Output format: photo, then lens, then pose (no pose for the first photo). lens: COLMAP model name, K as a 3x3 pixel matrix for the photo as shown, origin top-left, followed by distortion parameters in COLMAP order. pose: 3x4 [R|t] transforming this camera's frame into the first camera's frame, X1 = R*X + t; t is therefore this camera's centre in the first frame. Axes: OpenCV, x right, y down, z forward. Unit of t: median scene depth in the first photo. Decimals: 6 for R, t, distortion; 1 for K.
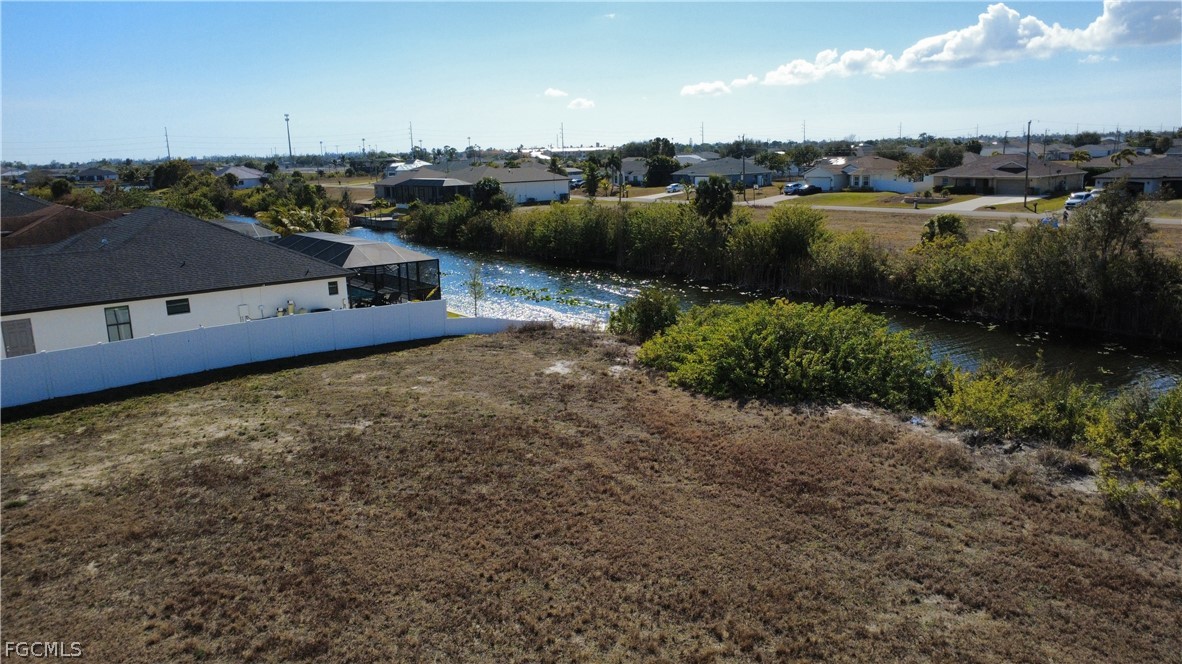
lens RADIAL K [[869.1, 0, 596.9], [0, 869.1, 352.6], [0, 0, 1]] dist [-0.003253, 0.004512]
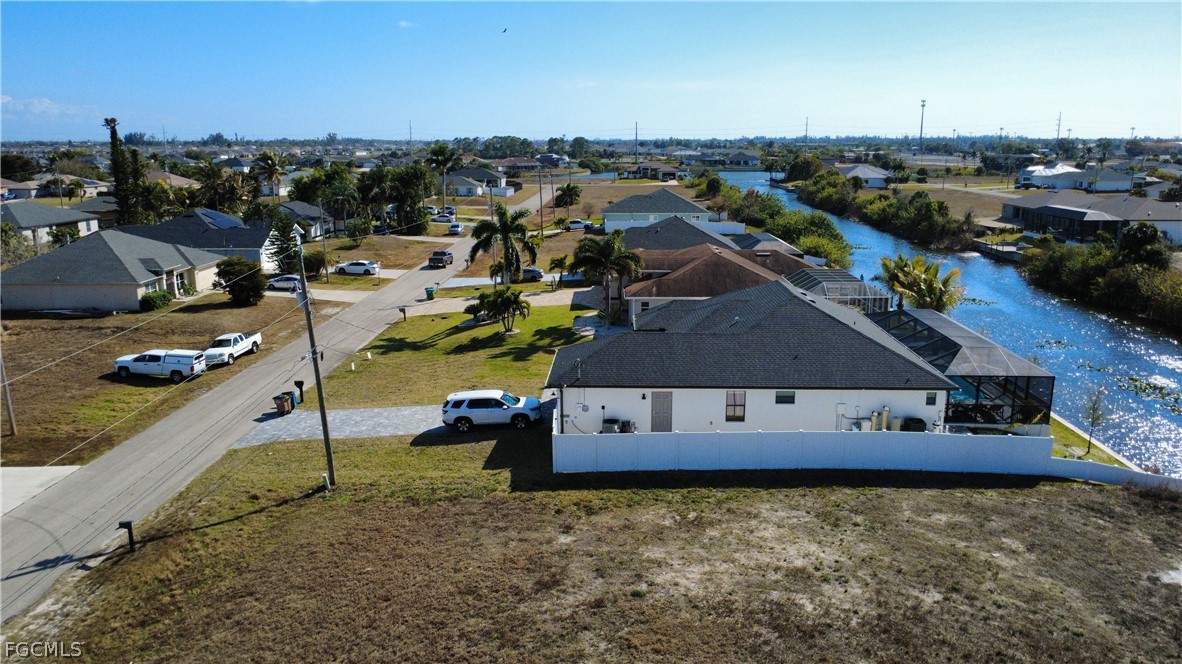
lens RADIAL K [[869.1, 0, 582.3], [0, 869.1, 336.2], [0, 0, 1]] dist [-0.003253, 0.004512]
pose [[0.768919, 0.168908, -0.616631, -0.010916], [-0.154968, 0.984949, 0.076558, -0.190590], [0.620281, 0.036691, 0.783521, -0.036982]]
